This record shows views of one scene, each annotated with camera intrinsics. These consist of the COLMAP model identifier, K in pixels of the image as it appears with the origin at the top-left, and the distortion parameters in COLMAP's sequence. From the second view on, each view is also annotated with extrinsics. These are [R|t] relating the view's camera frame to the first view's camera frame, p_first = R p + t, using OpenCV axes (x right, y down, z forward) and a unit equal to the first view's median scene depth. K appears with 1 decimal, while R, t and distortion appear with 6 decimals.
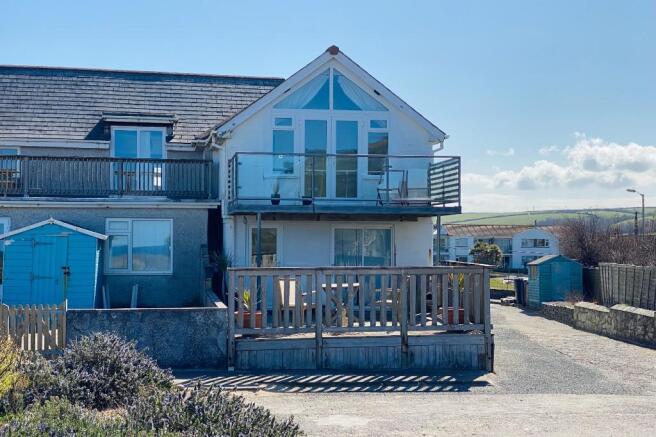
lens RADIAL K [[988.9, 0, 329.6], [0, 988.9, 220.2], [0, 0, 1]] dist [0.286789, 0.000000]
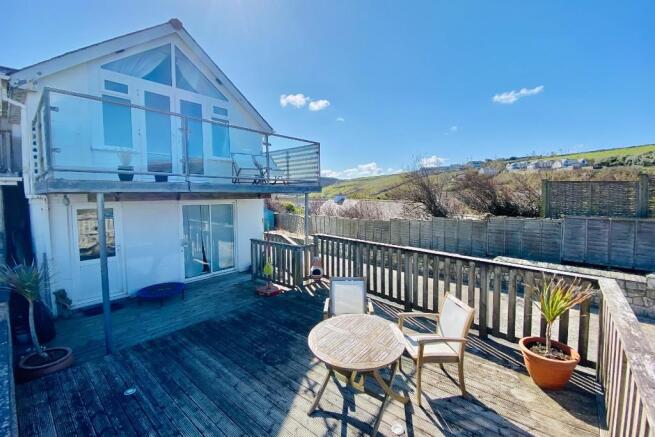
lens RADIAL K [[273.2, 0, 326.3], [0, 273.2, 216.1], [0, 0, 1]] dist [-0.009959, -0.005991]
pose [[0.758935, -0.056762, 0.648688, -0.066919], [-0.002165, 0.995968, 0.089683, -0.007440], [-0.651163, -0.069468, 0.755752, 0.692570]]
